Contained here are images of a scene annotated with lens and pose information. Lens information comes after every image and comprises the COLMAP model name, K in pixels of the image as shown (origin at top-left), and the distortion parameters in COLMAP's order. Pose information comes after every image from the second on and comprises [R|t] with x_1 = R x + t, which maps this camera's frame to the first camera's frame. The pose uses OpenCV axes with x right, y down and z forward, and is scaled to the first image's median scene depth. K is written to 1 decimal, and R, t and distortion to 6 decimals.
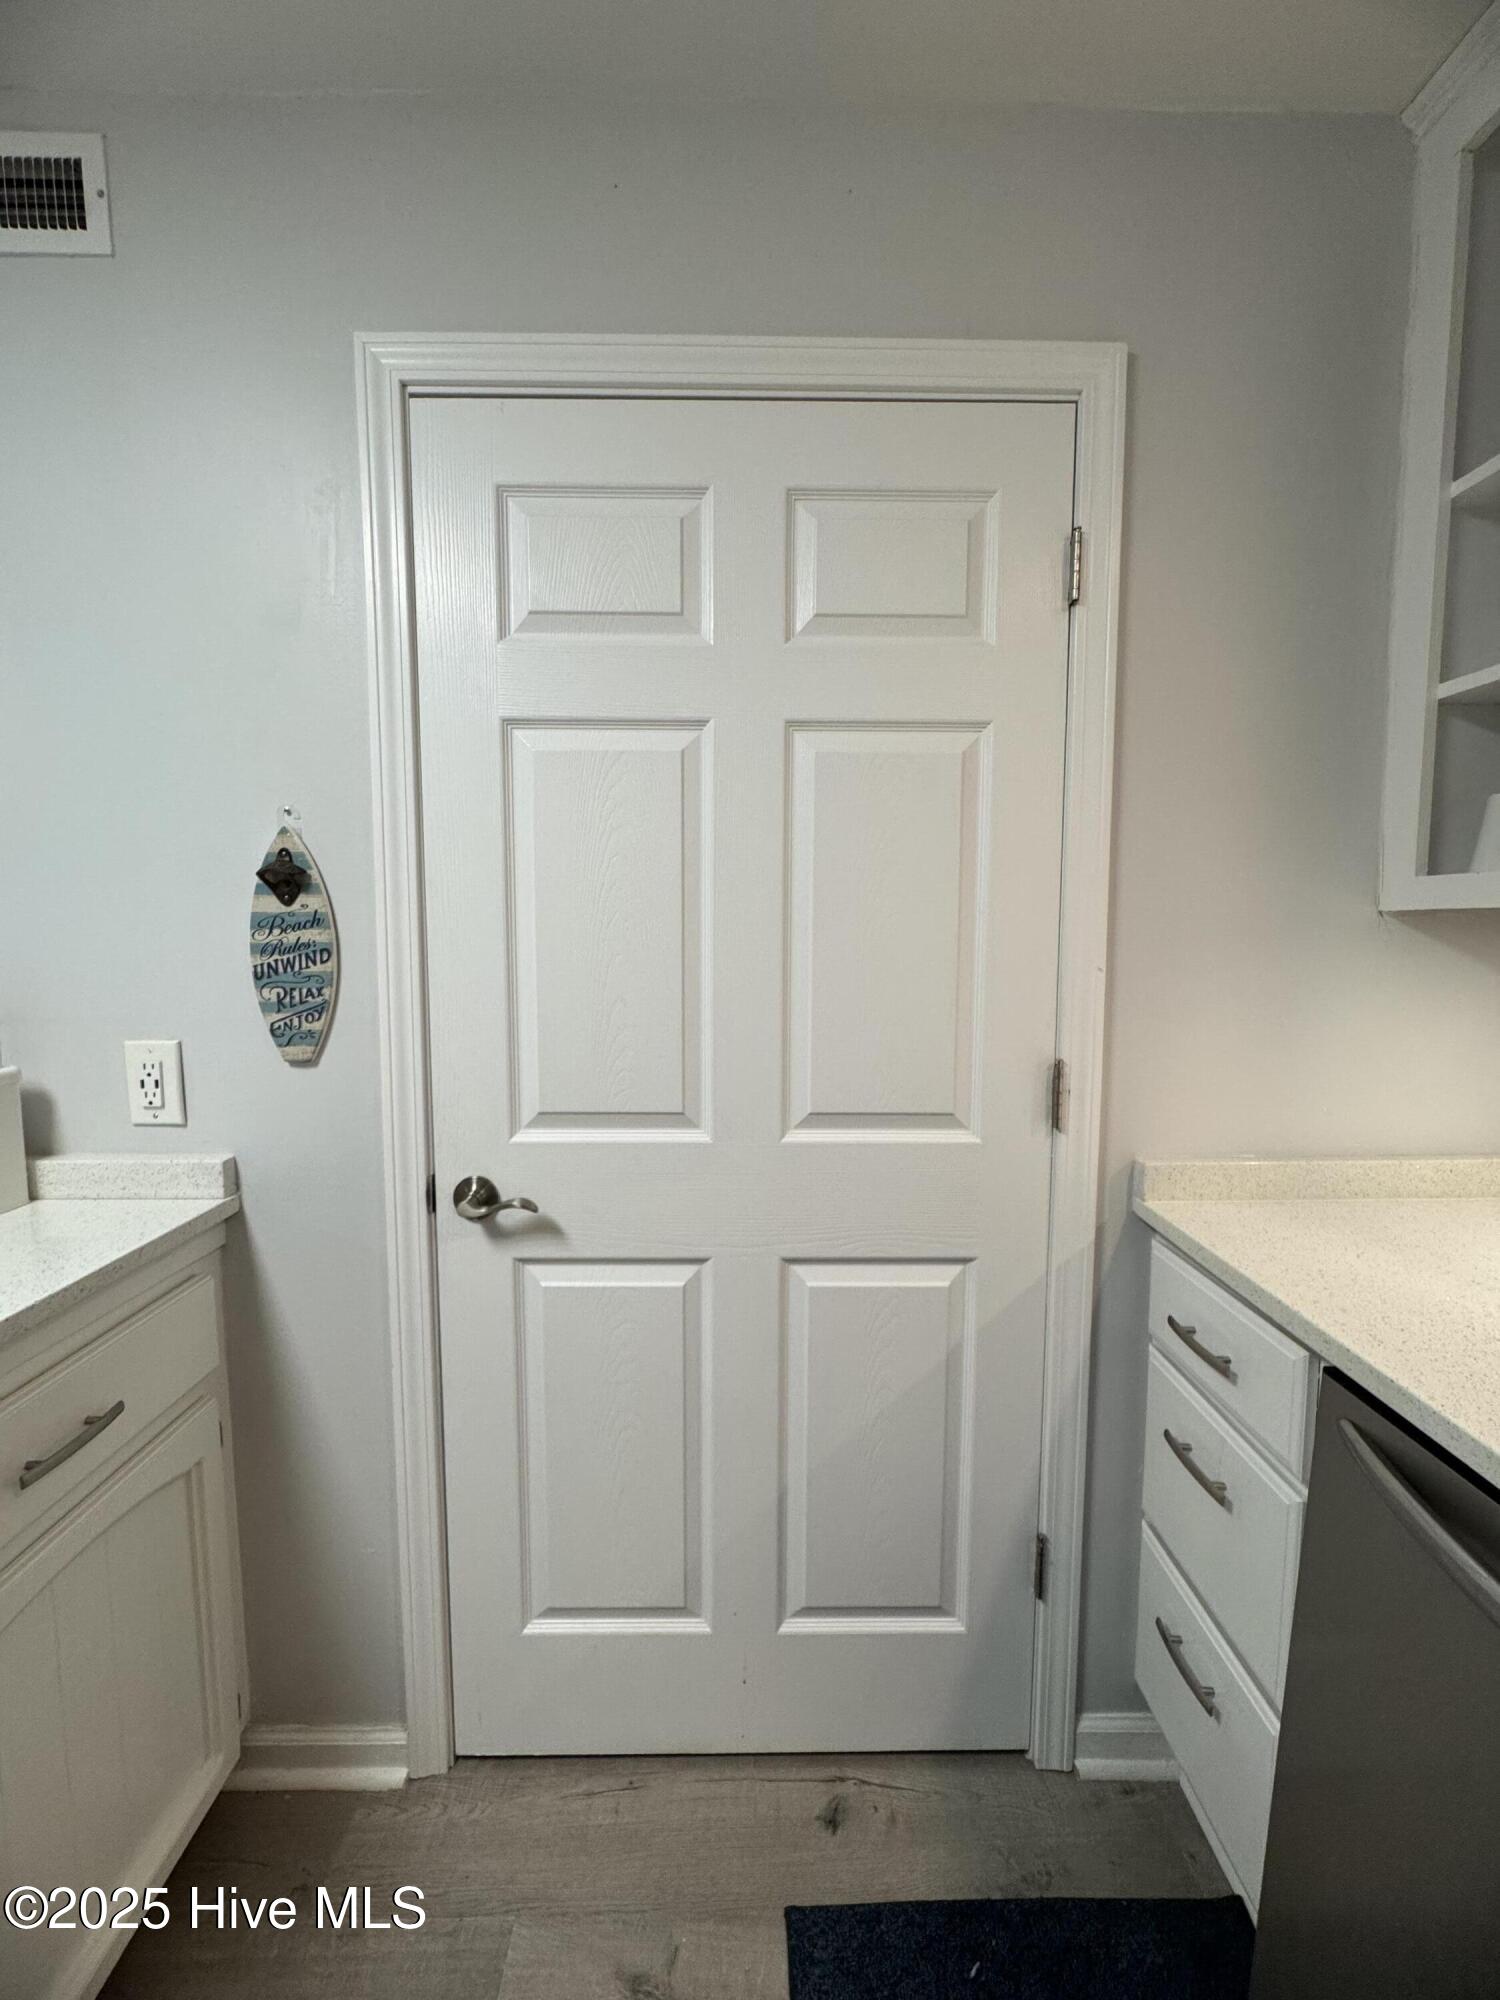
lens RADIAL K [[807.9, 0, 753.9], [0, 807.9, 1001.6], [0, 0, 1]] dist [-0.001634, 0.000339]
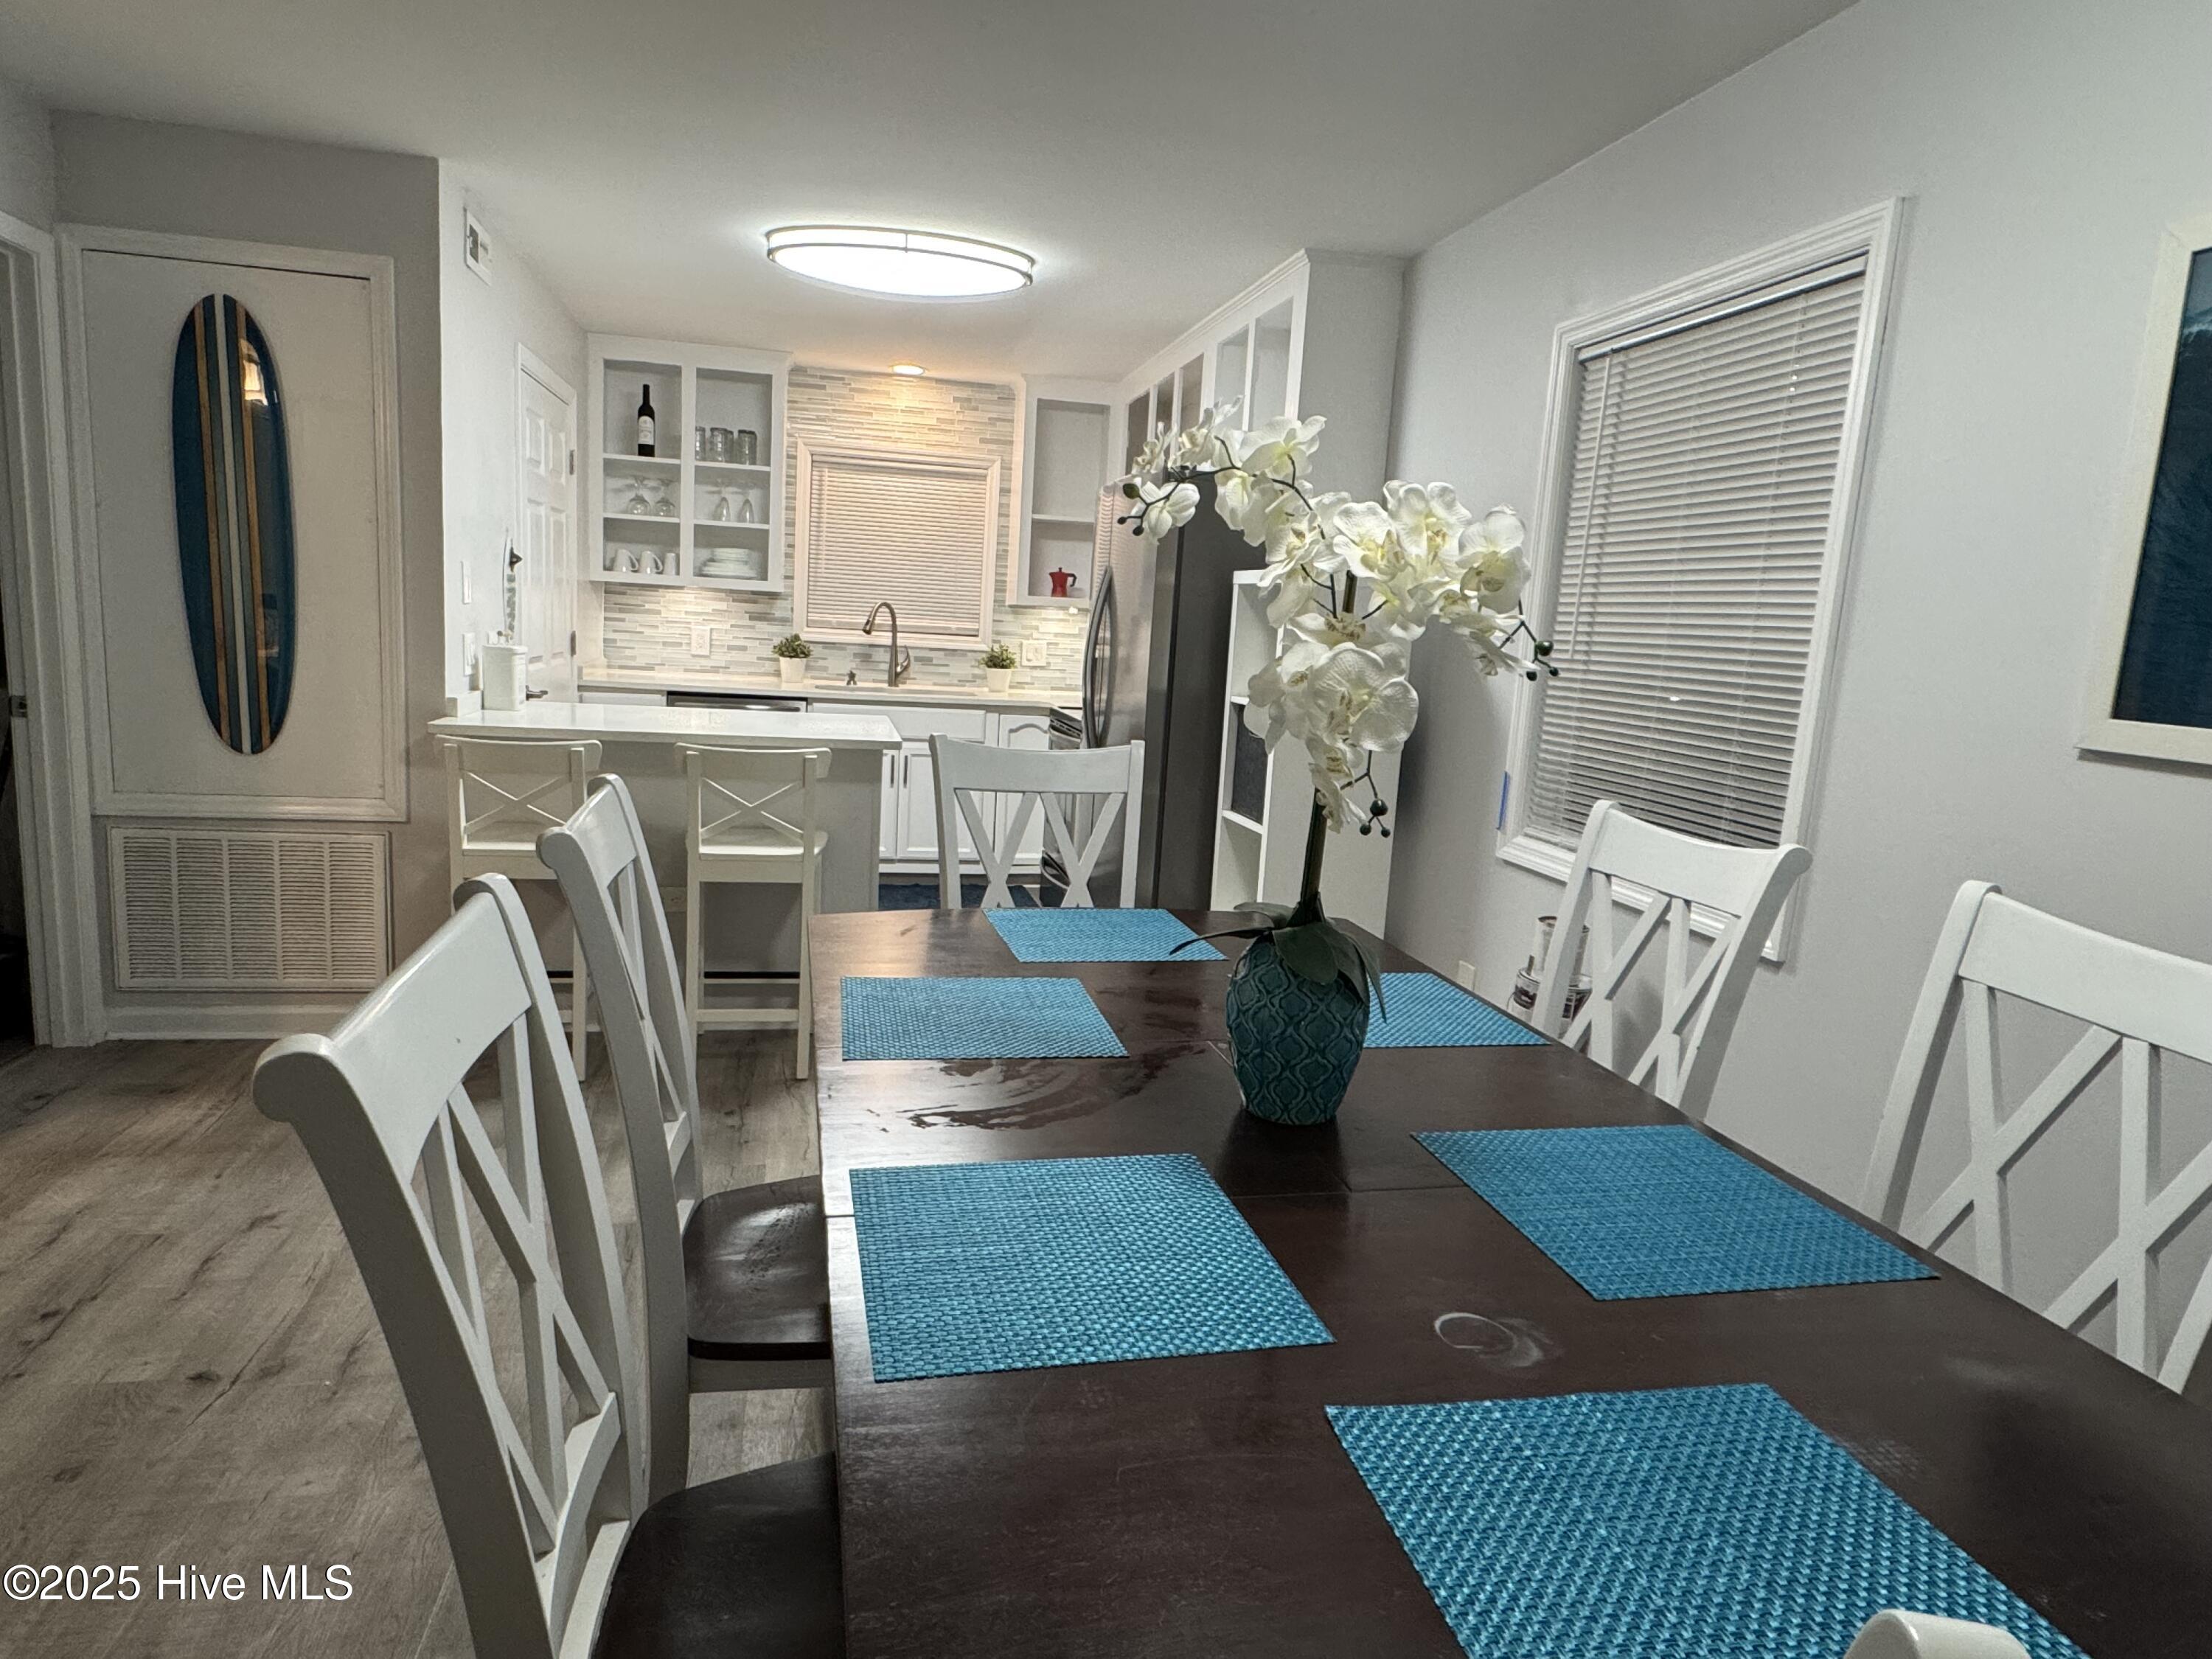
lens RADIAL K [[1283.9, 0, 1094.9], [0, 1283.9, 831.0], [0, 0, 1]] dist [-0.005650, -0.004531]
pose [[-0.197091, -0.170963, 0.965364, -4.555964], [0.028697, 0.983250, 0.179990, 0.004286], [-0.979965, 0.063177, -0.188883, 0.084694]]
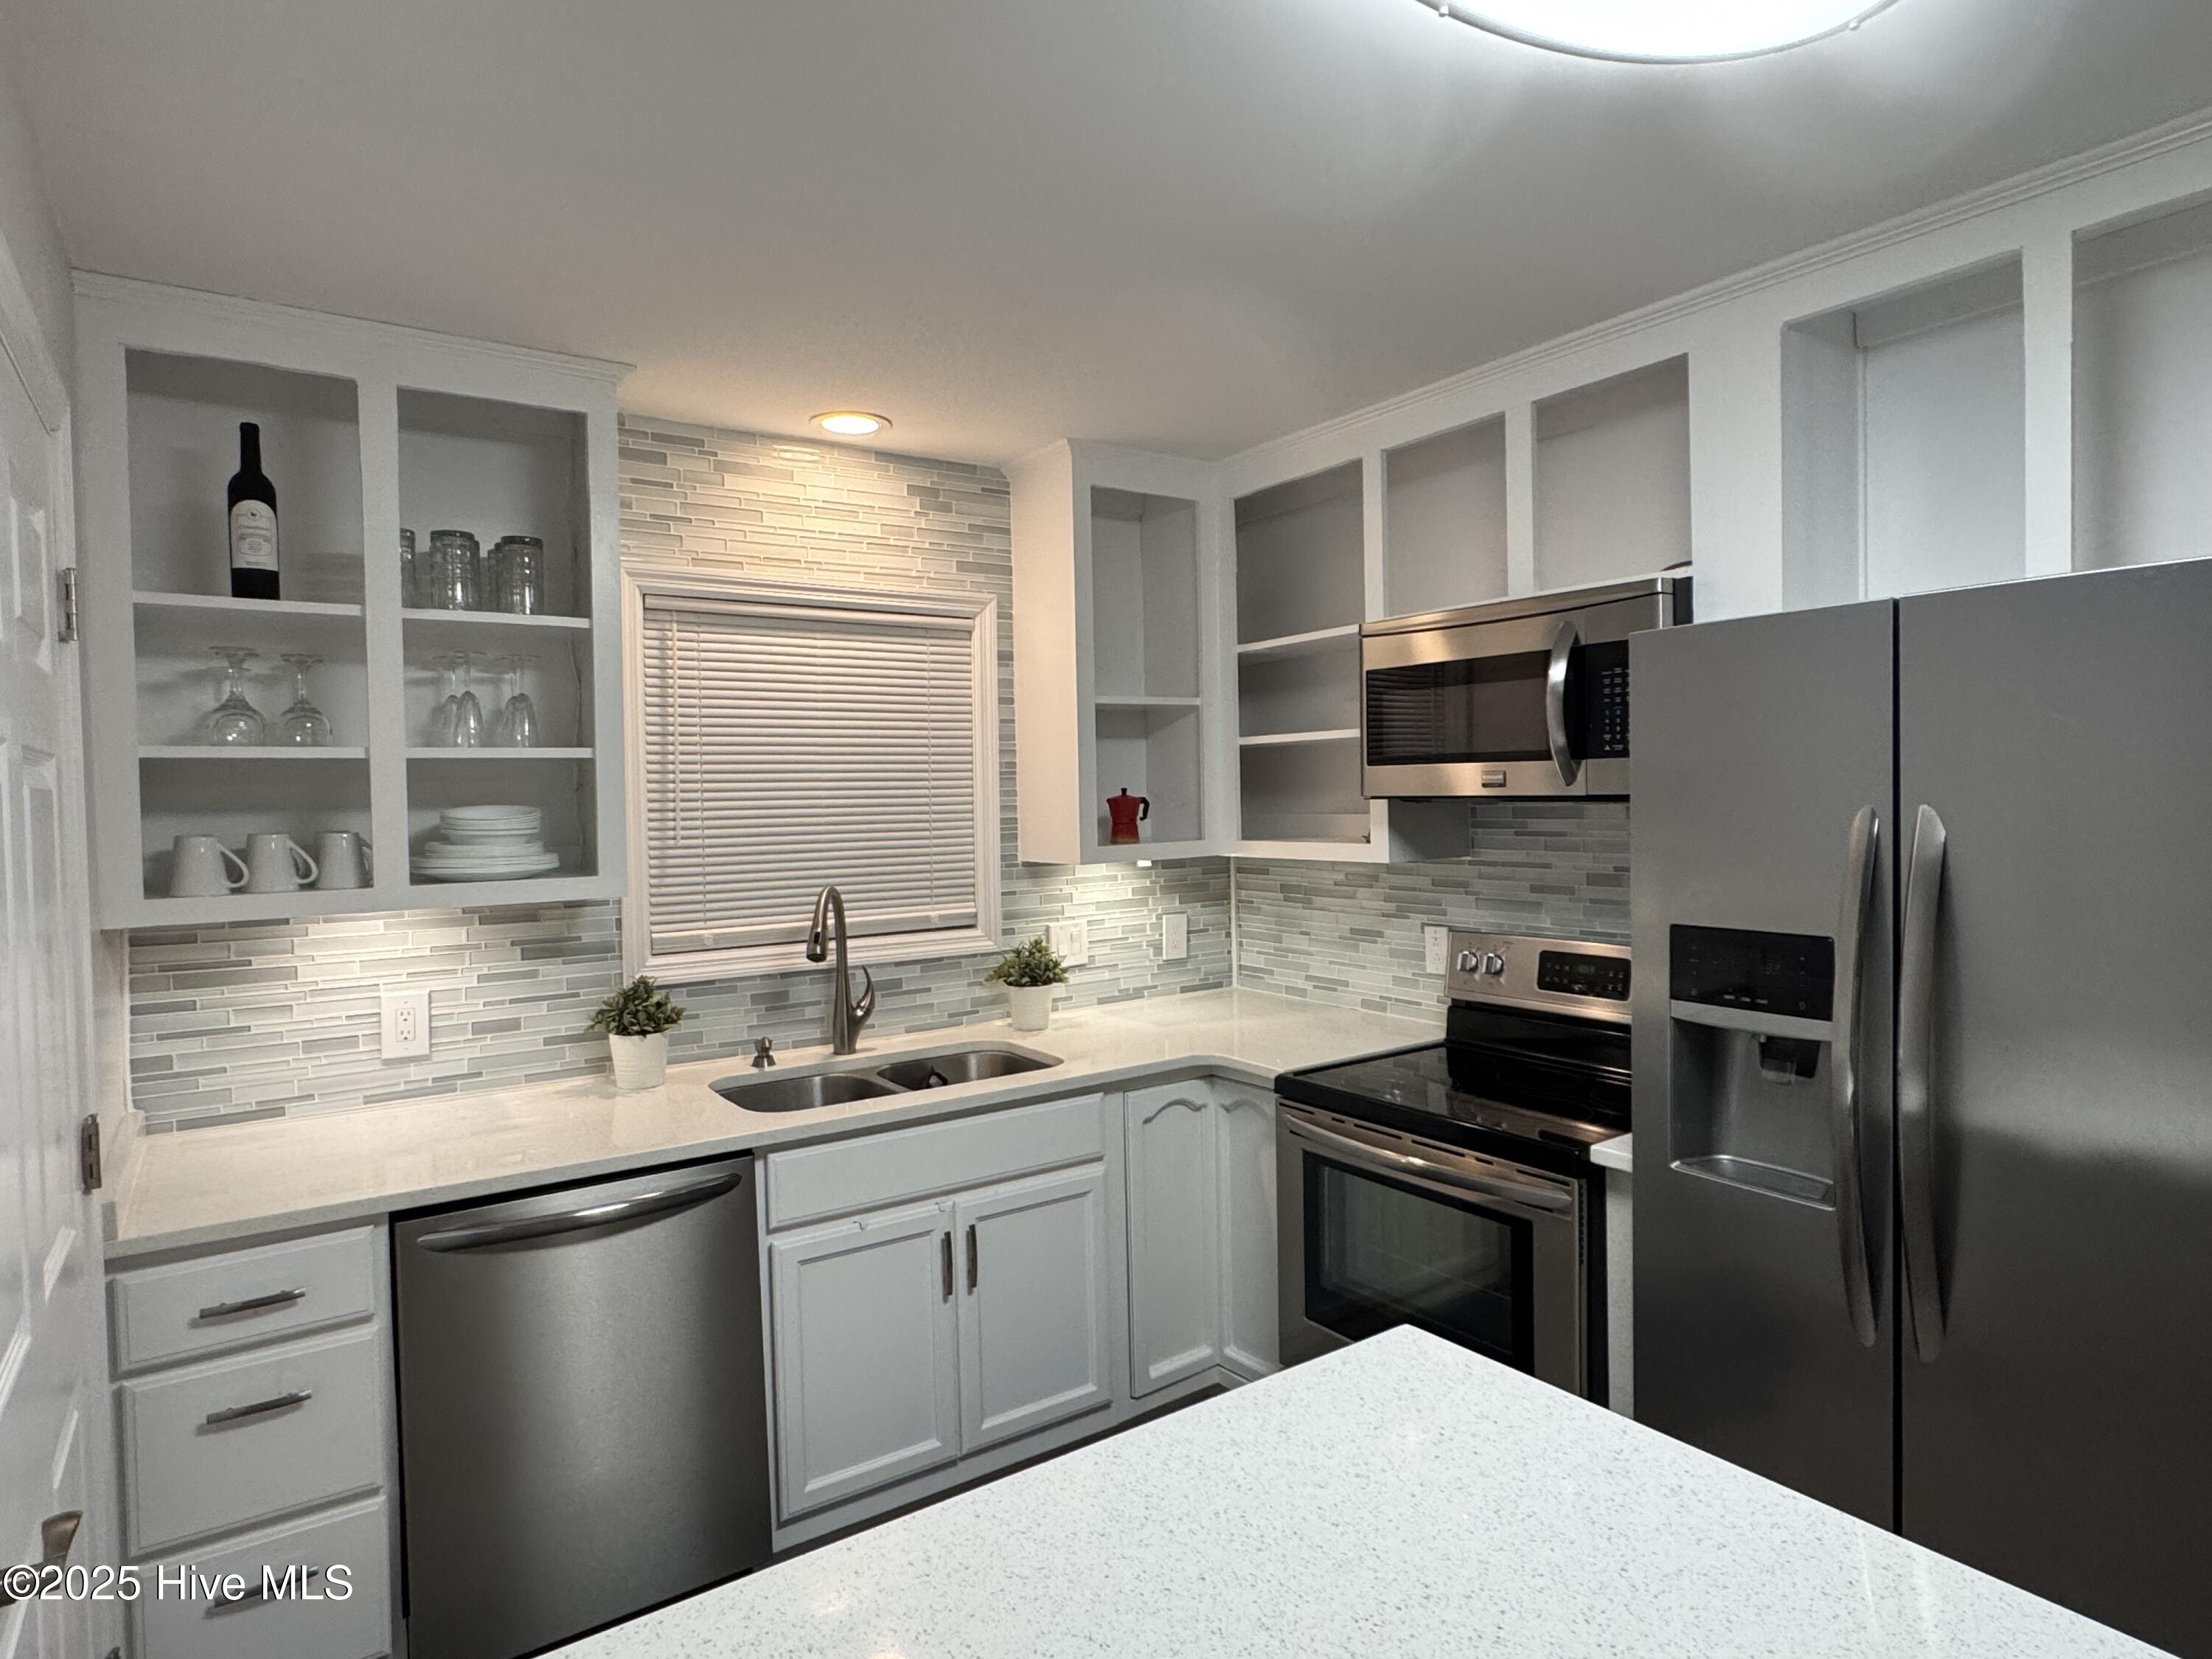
lens RADIAL K [[1253.0, 0, 1089.4], [0, 1253.0, 826.0], [0, 0, 1]] dist [0.011127, 0.002530]
pose [[-0.553779, -0.011646, 0.832582, -1.477329], [0.094854, 0.992511, 0.076973, -0.263309], [-0.827243, 0.121600, -0.548527, 0.808216]]
